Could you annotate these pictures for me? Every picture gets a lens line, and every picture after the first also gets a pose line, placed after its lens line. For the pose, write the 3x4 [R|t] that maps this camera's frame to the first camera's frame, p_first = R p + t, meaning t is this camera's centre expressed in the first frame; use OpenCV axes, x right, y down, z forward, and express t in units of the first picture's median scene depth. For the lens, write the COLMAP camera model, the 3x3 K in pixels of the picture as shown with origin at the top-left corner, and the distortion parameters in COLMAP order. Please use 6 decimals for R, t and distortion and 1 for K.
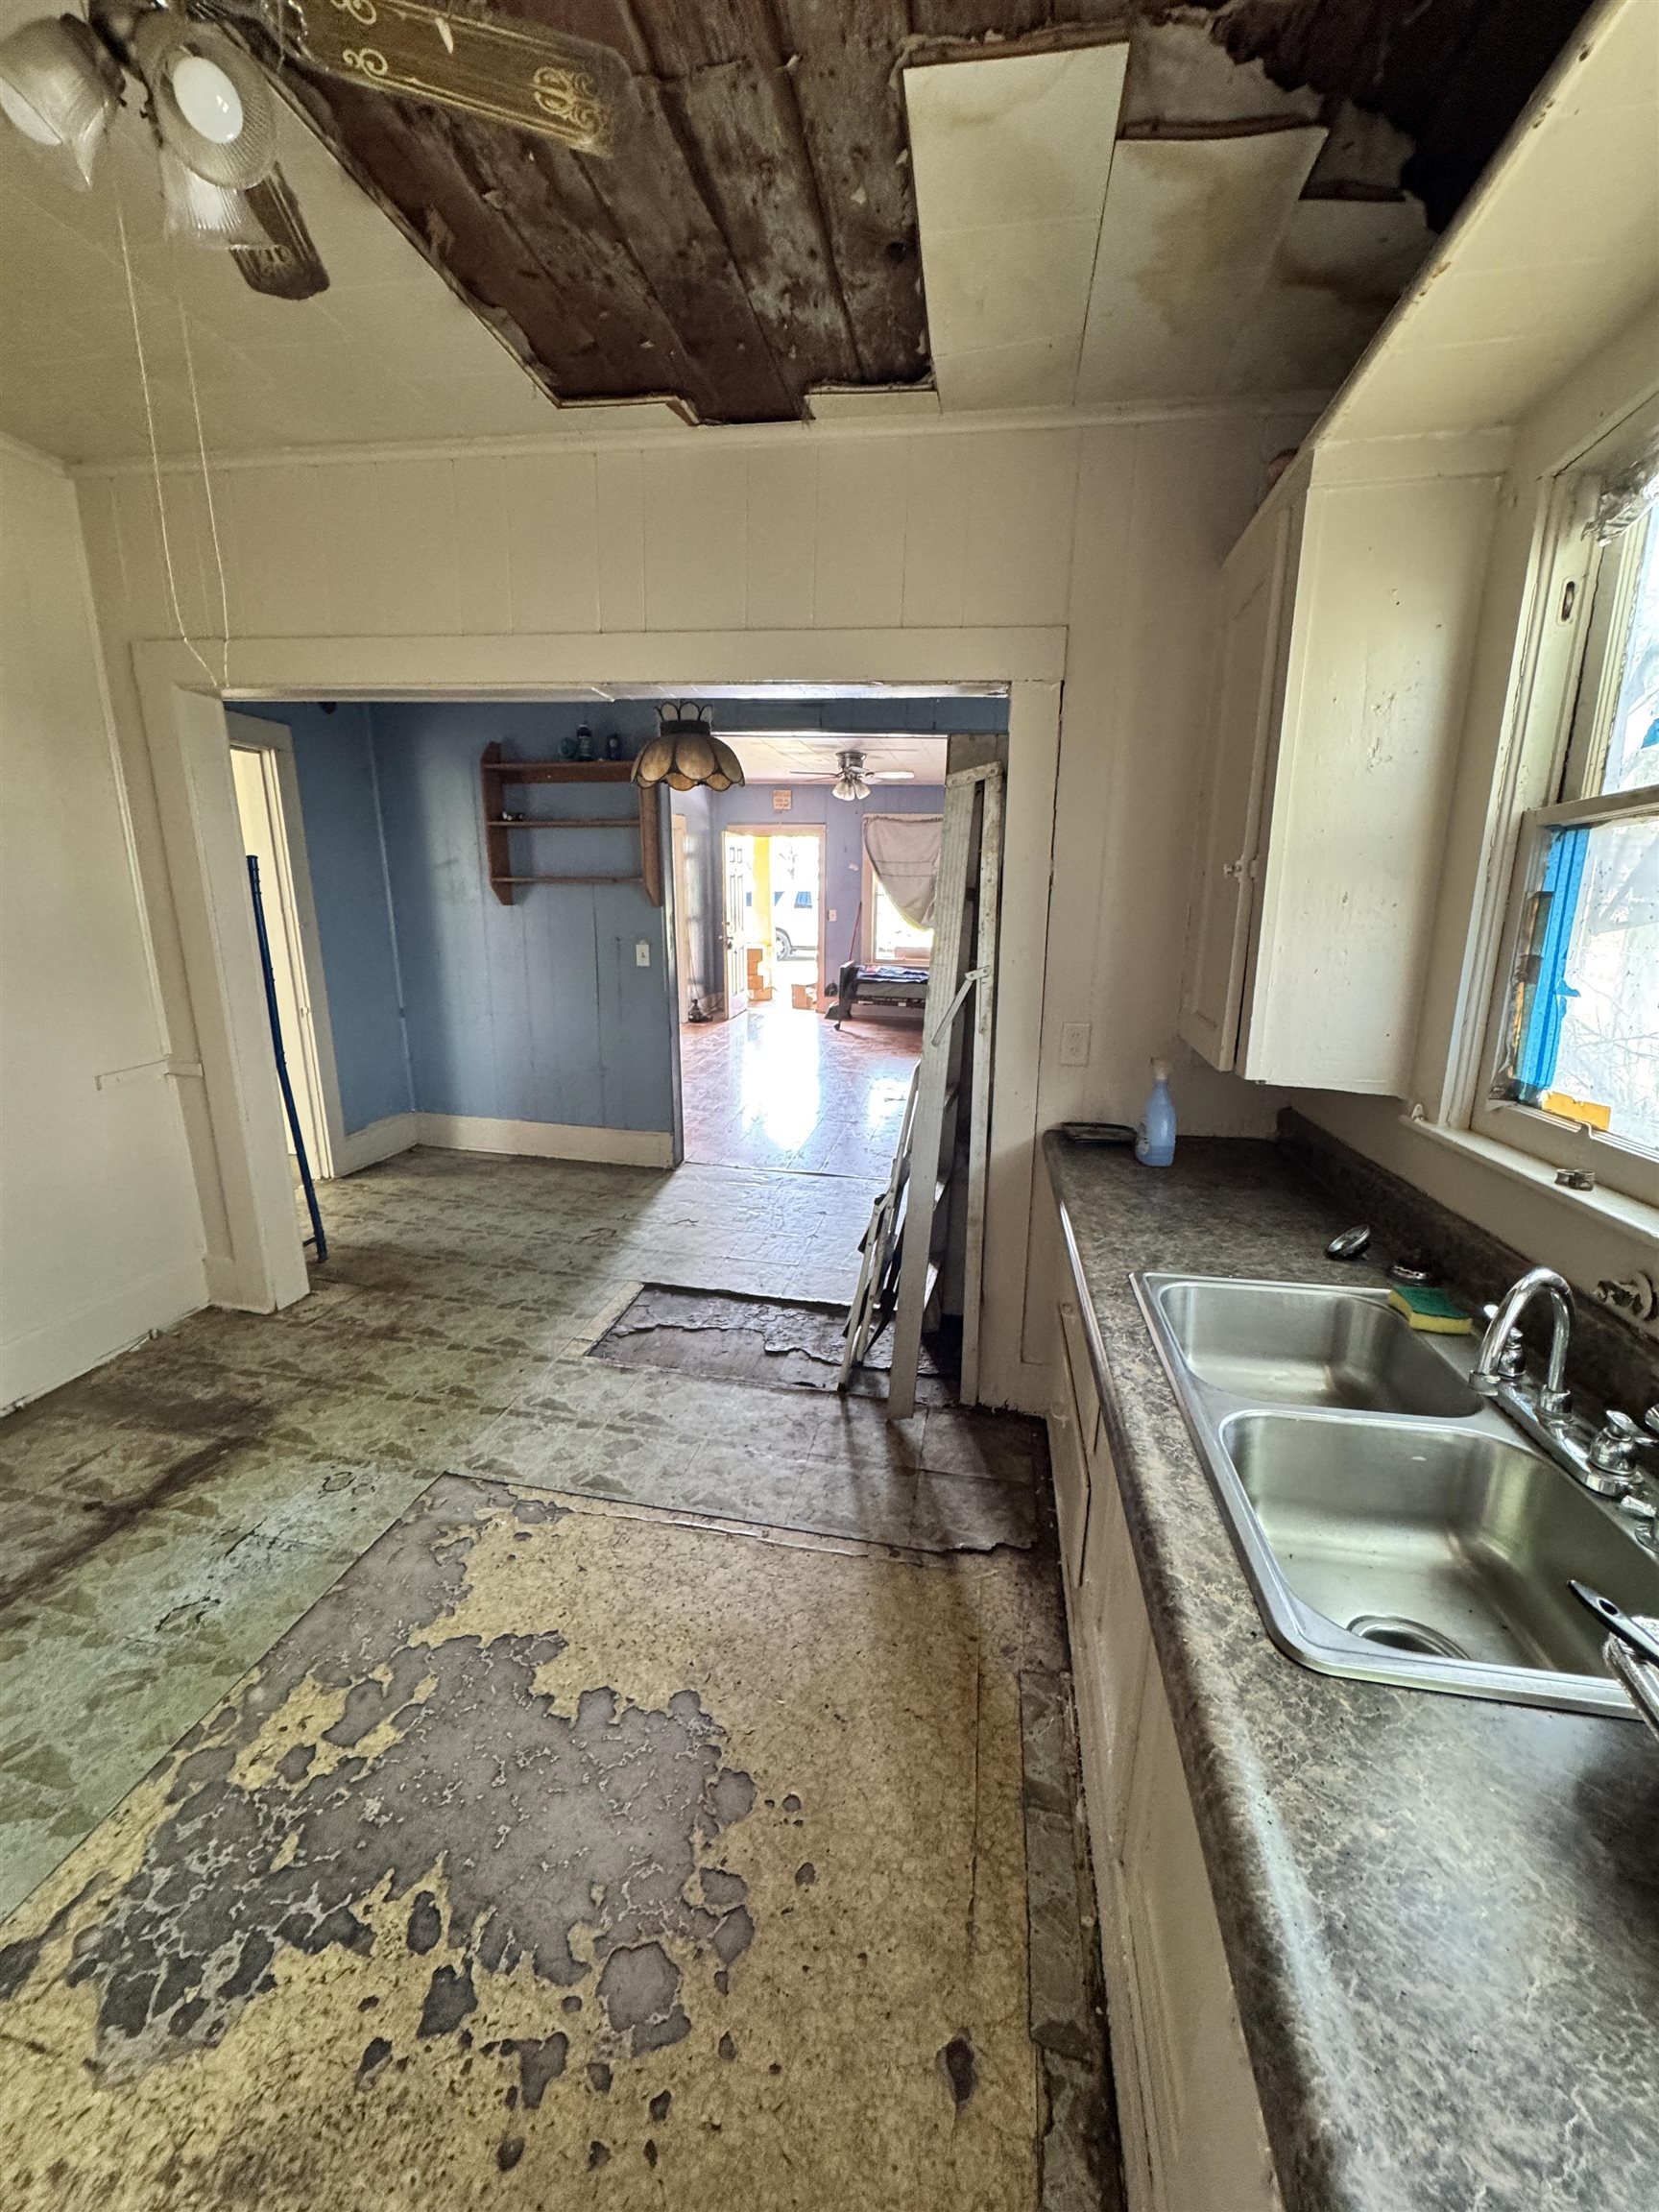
lens RADIAL K [[876.3, 0, 831.0], [0, 876.3, 1101.0], [0, 0, 1]] dist [-0.002097, 0.000134]
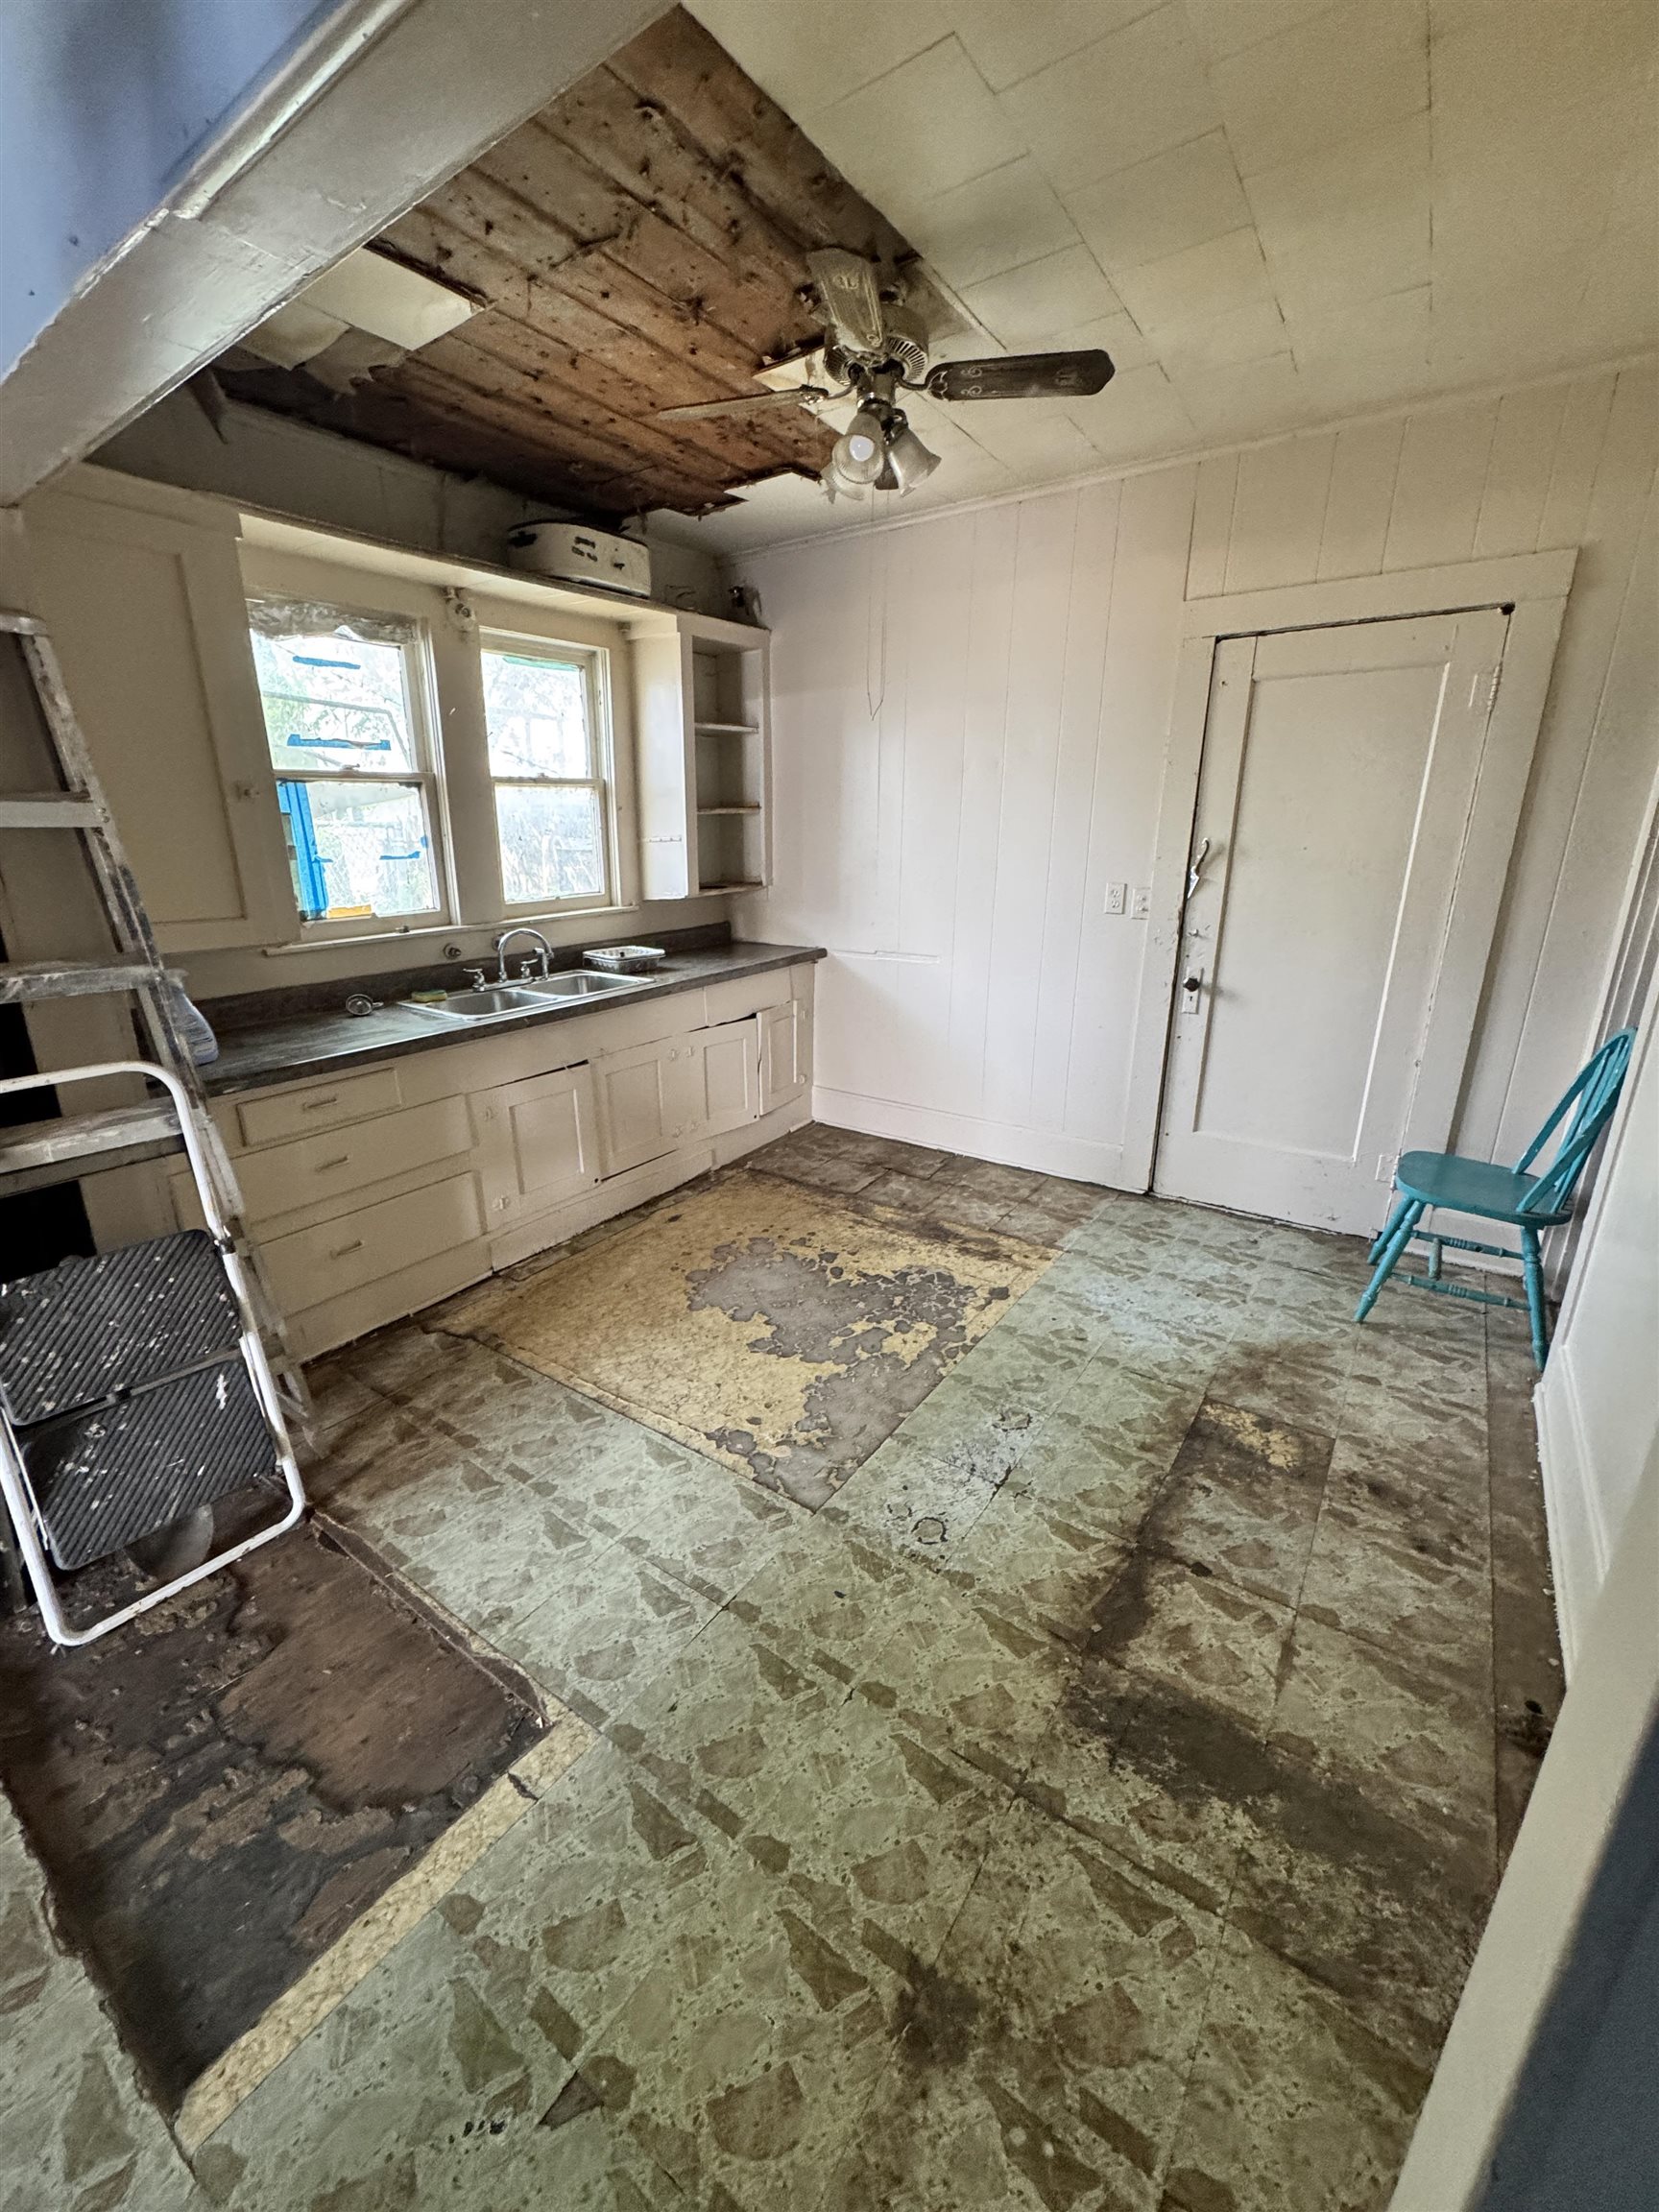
lens RADIAL K [[875.7, 0, 823.7], [0, 875.7, 1103.5], [0, 0, 1]] dist [-0.002007, -0.000191]
pose [[-0.905612, -0.139700, 0.400438, -0.806583], [0.080049, 0.870916, 0.484869, -0.362250], [-0.416484, 0.471158, -0.777529, 1.616545]]
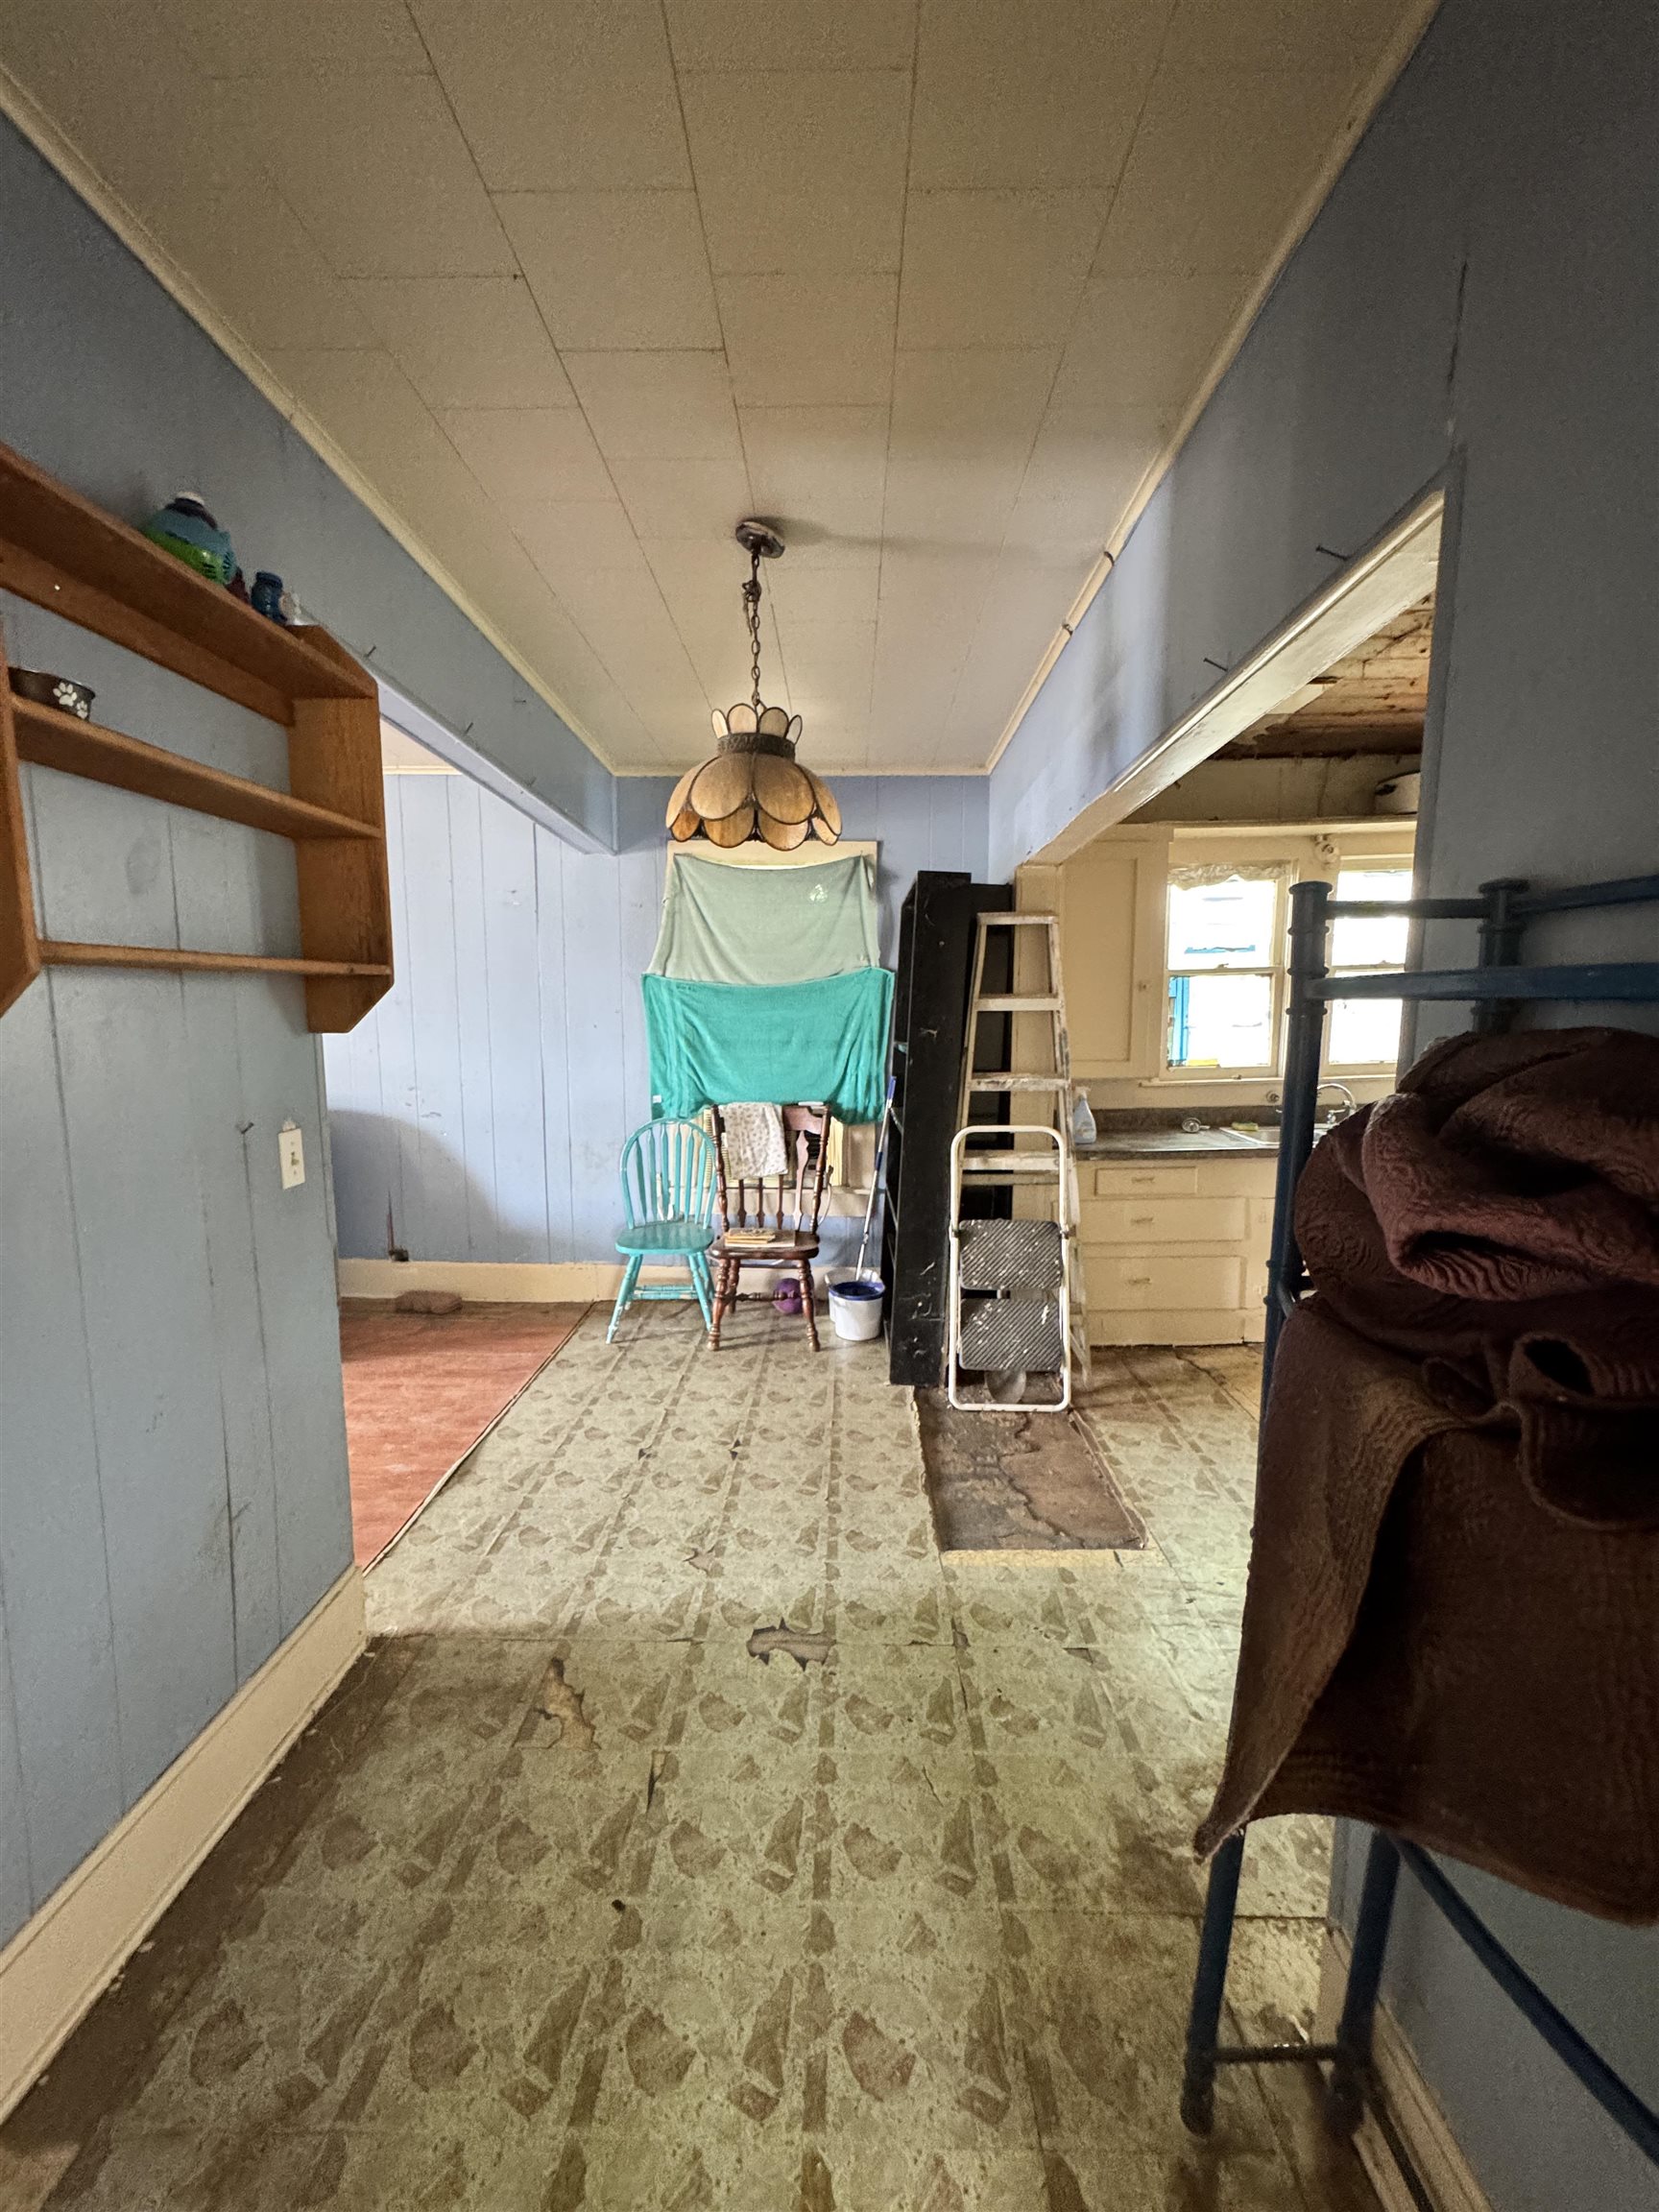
lens RADIAL K [[876.3, 0, 831.0], [0, 876.3, 1101.0], [0, 0, 1]] dist [-0.002097, 0.000134]
pose [[-0.158647, -0.126375, 0.979214, -1.378251], [0.222045, 0.961802, 0.160102, -0.437424], [-0.962043, 0.242830, -0.124526, 1.793504]]
